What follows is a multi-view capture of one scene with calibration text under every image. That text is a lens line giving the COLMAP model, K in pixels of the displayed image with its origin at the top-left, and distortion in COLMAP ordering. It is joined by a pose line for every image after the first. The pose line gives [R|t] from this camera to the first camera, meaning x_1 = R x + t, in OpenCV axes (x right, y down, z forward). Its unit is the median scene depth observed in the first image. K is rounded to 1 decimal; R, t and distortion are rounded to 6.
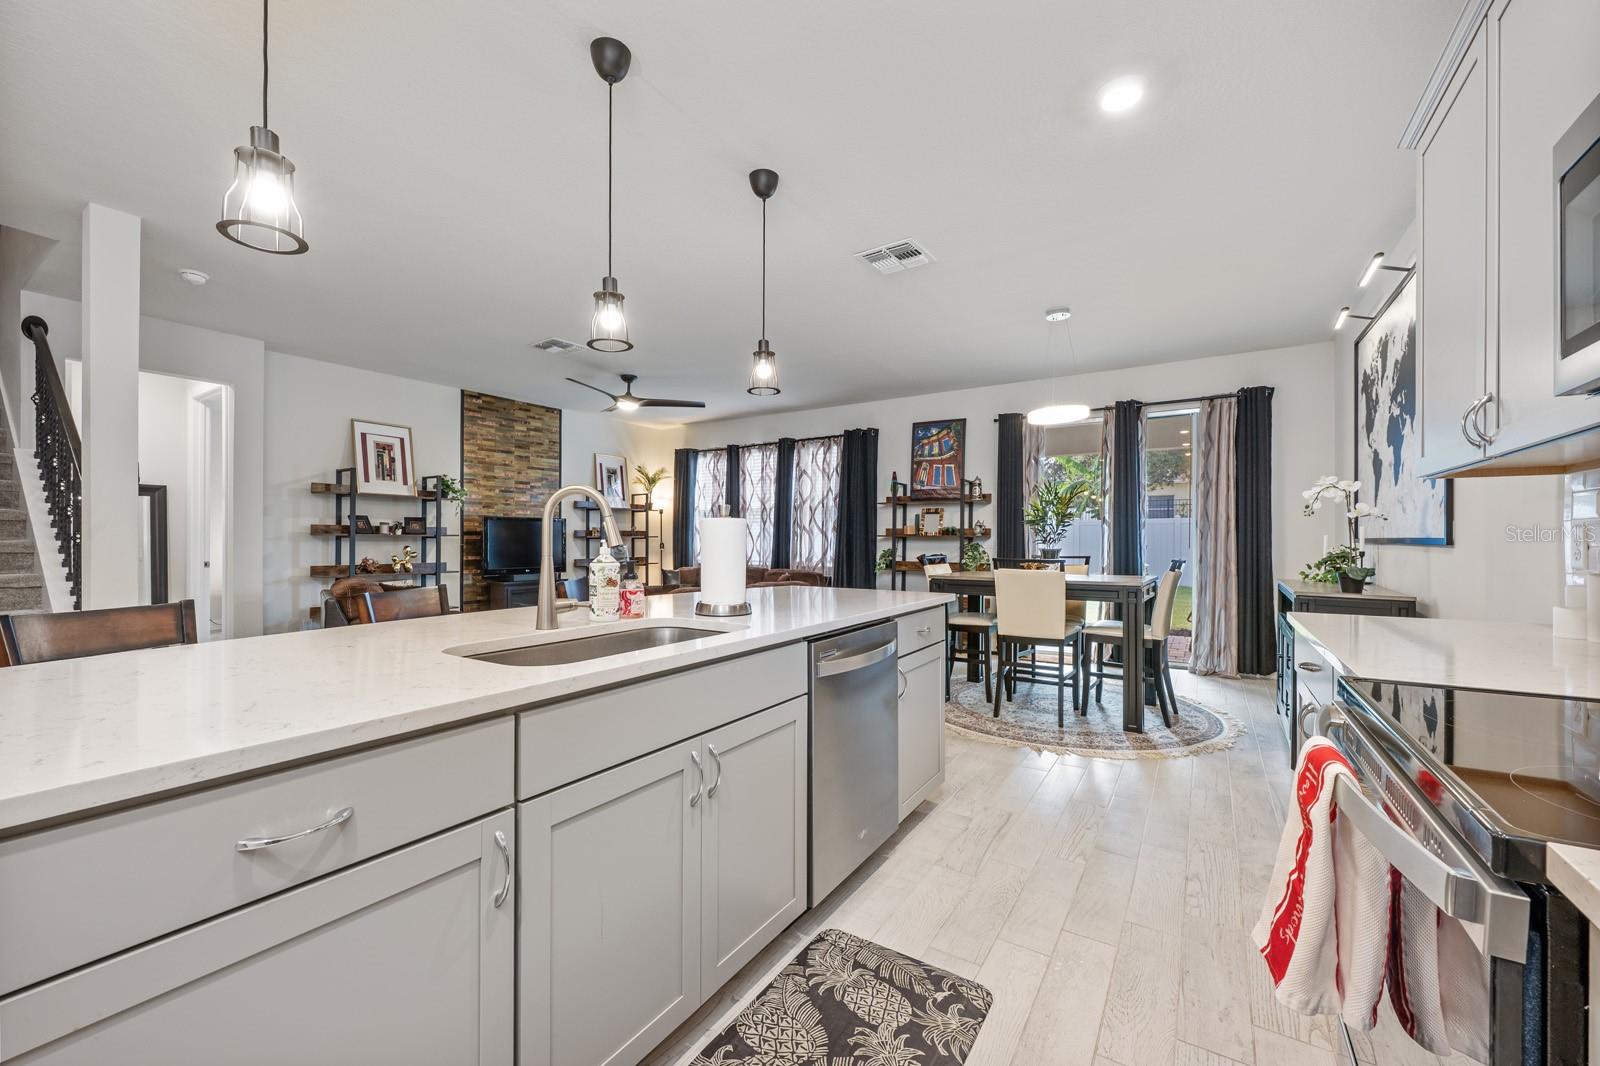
lens RADIAL K [[633.1, 0, 797.5], [0, 633.1, 537.9], [0, 0, 1]] dist [-0.001770, 0.000884]
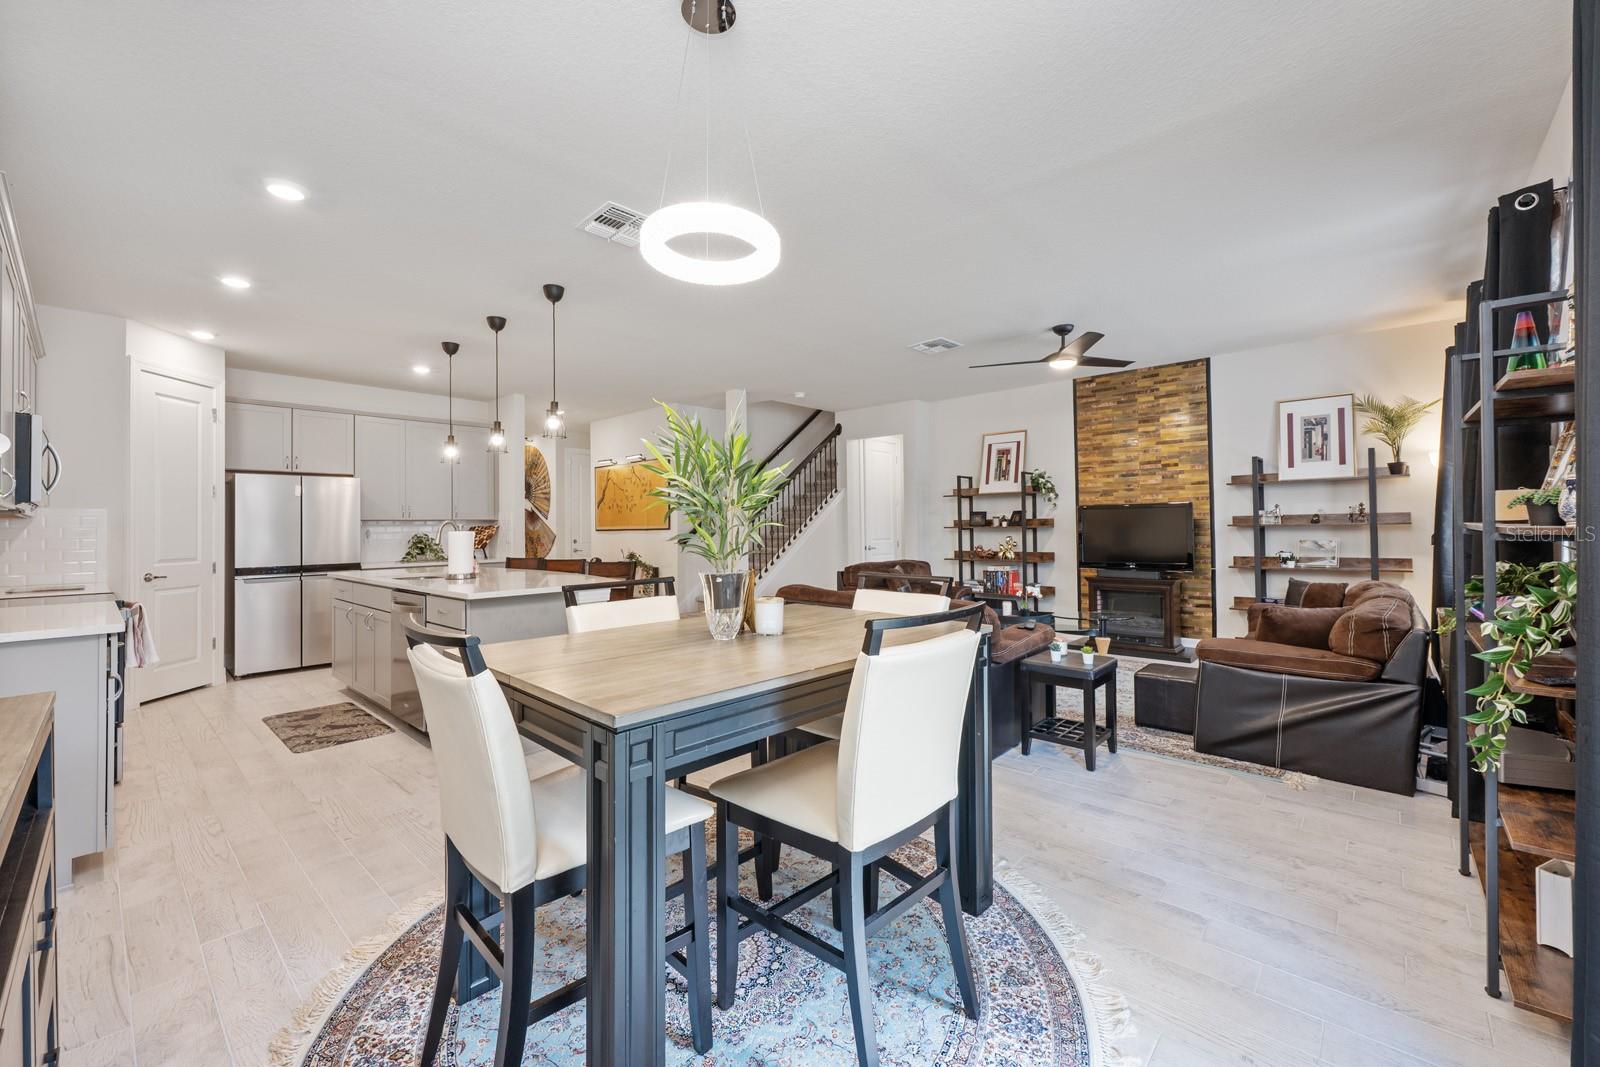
lens RADIAL K [[633.1, 0, 806.2], [0, 633.1, 520.8], [0, 0, 1]] dist [-0.001770, 0.000884]
pose [[-0.159841, -0.008869, -0.987103, 0.565350], [0.015567, 0.999813, -0.011504, -0.007778], [0.987020, -0.017205, -0.159673, 0.807665]]
